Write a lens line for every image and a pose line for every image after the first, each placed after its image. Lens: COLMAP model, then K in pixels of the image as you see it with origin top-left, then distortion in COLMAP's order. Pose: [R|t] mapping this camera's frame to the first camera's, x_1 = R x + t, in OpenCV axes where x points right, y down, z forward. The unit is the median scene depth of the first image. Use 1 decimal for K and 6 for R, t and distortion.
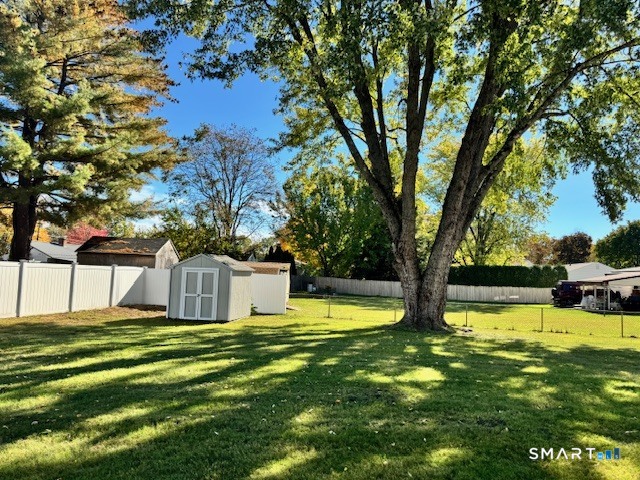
lens RADIAL K [[455.9, 0, 322.6], [0, 455.9, 243.6], [0, 0, 1]] dist [0.087298, -0.097222]
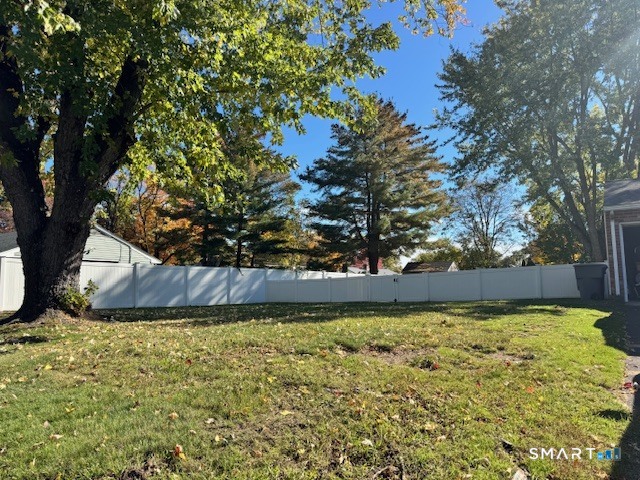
lens RADIAL K [[455.9, 0, 322.6], [0, 455.9, 243.6], [0, 0, 1]] dist [0.087298, -0.097222]
pose [[0.862441, -0.093049, -0.497532, 0.051519], [0.073317, 0.995556, -0.059099, -0.006238], [0.500820, 0.014492, 0.865430, -0.411404]]
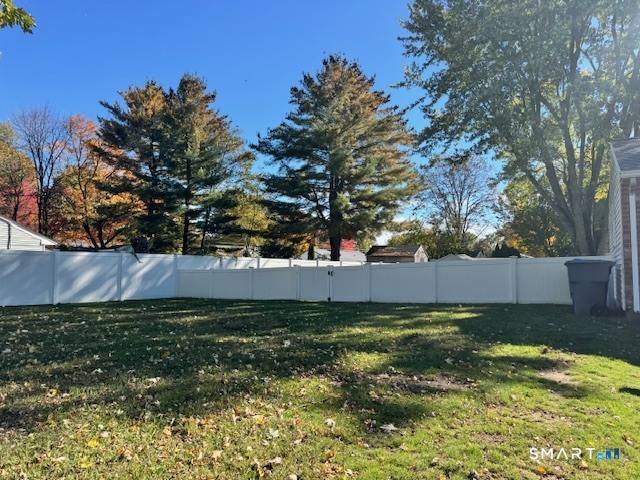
lens RADIAL K [[455.9, 0, 322.6], [0, 455.9, 243.6], [0, 0, 1]] dist [0.087298, -0.097222]
pose [[0.885914, -0.059607, -0.460004, 0.039207], [0.061365, 0.998053, -0.011147, -0.010338], [0.459773, -0.018353, 0.887847, -0.287996]]
